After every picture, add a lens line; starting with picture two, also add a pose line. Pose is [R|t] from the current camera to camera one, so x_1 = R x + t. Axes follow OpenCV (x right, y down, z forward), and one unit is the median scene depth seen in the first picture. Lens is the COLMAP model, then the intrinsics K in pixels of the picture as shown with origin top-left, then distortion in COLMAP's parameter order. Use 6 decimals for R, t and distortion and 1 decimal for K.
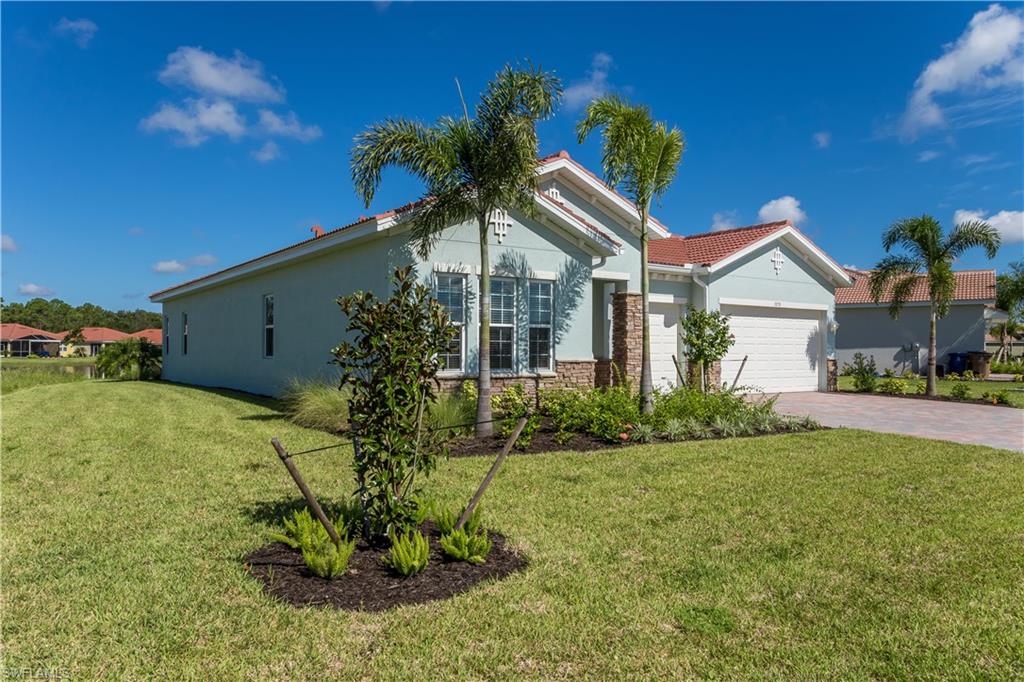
lens RADIAL K [[724.8, 0, 511.8], [0, 724.8, 337.6], [0, 0, 1]] dist [-0.001605, 0.000160]
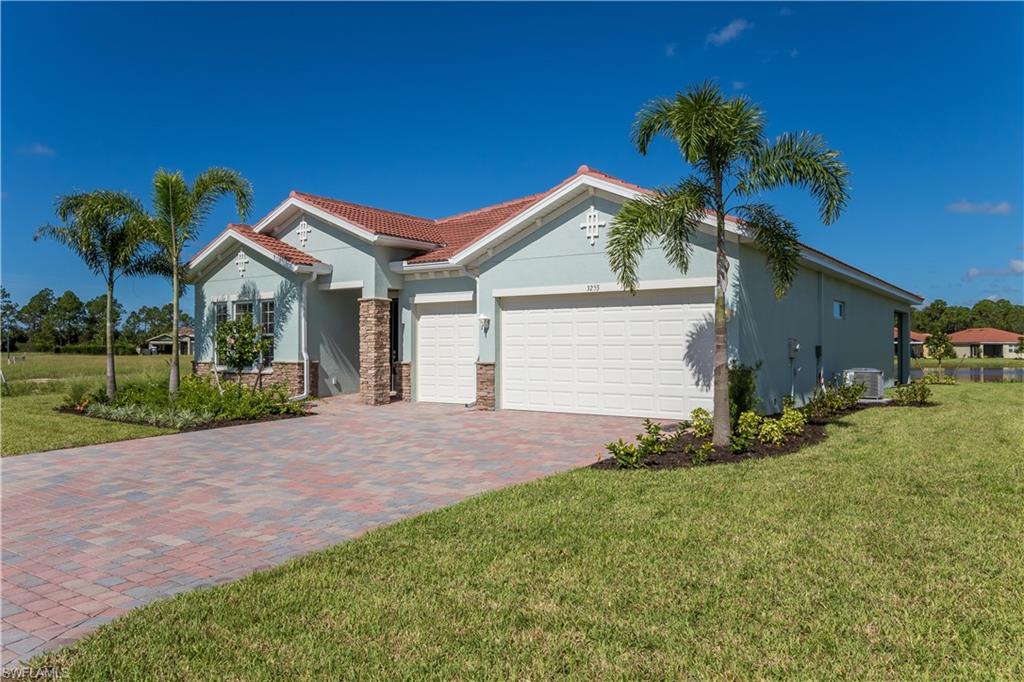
lens RADIAL K [[724.8, 0, 511.5], [0, 724.8, 347.6], [0, 0, 1]] dist [-0.001605, 0.000160]
pose [[0.338197, -0.006194, -0.941055, 1.352629], [0.017759, 0.999842, -0.000199, 0.014003], [0.940908, -0.016645, 0.338254, 0.929834]]
